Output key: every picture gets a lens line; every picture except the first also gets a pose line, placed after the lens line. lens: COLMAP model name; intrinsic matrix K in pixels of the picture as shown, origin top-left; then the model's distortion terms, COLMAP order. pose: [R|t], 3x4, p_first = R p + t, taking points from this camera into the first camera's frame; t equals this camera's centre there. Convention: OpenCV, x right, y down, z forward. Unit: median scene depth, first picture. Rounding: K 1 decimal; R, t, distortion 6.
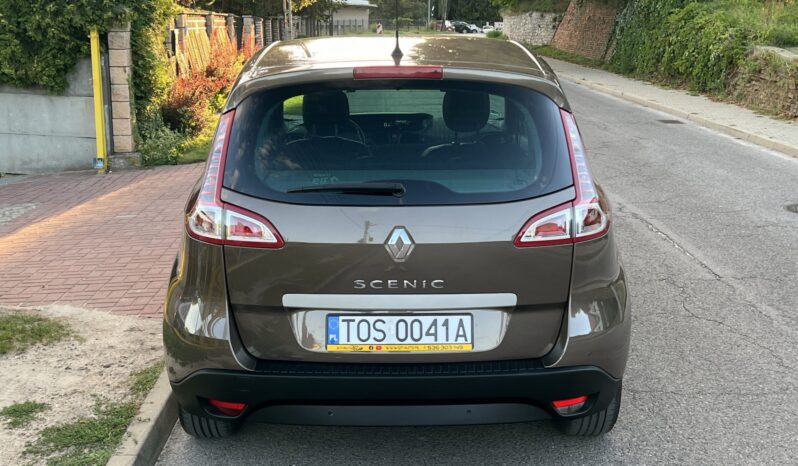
lens RADIAL K [[1019.0, 0, 399.0], [0, 1019.0, 233.0], [0, 0, 1]] dist [0.190816, -0.530230]
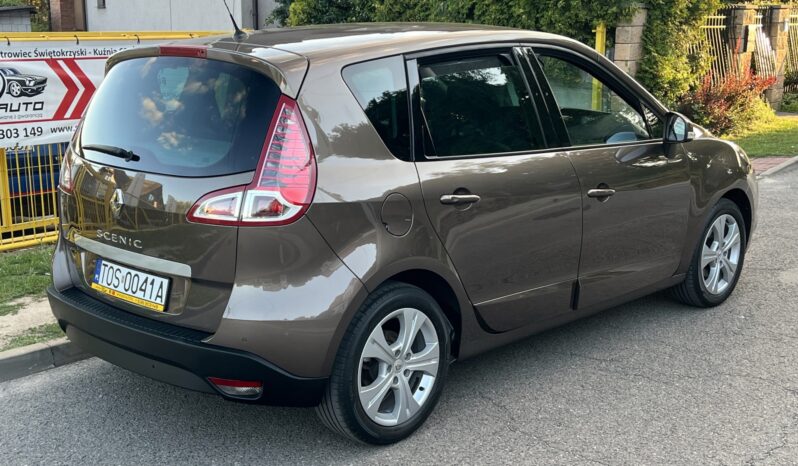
lens RADIAL K [[1020.0, 0, 404.4], [0, 1020.0, 235.0], [0, 0, 1]] dist [0.179659, -0.484922]
pose [[0.717605, 0.146699, -0.680825, 0.976733], [-0.144973, 0.987615, 0.059999, -0.066059], [0.681195, 0.055646, 0.729984, 0.380252]]
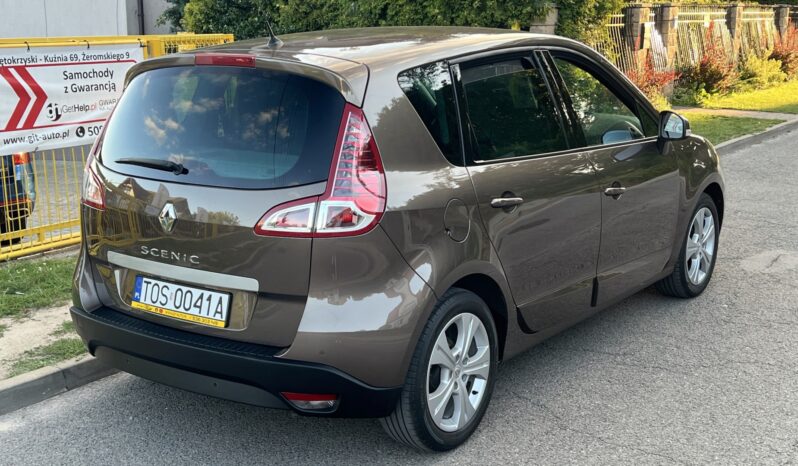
lens RADIAL K [[1019.0, 0, 399.0], [0, 1019.0, 233.0], [0, 0, 1]] dist [0.190816, -0.530230]
pose [[0.803519, 0.119485, -0.583165, 0.815520], [-0.116100, 0.992291, 0.043342, -0.047664], [0.583848, 0.032880, 0.811197, 0.250572]]
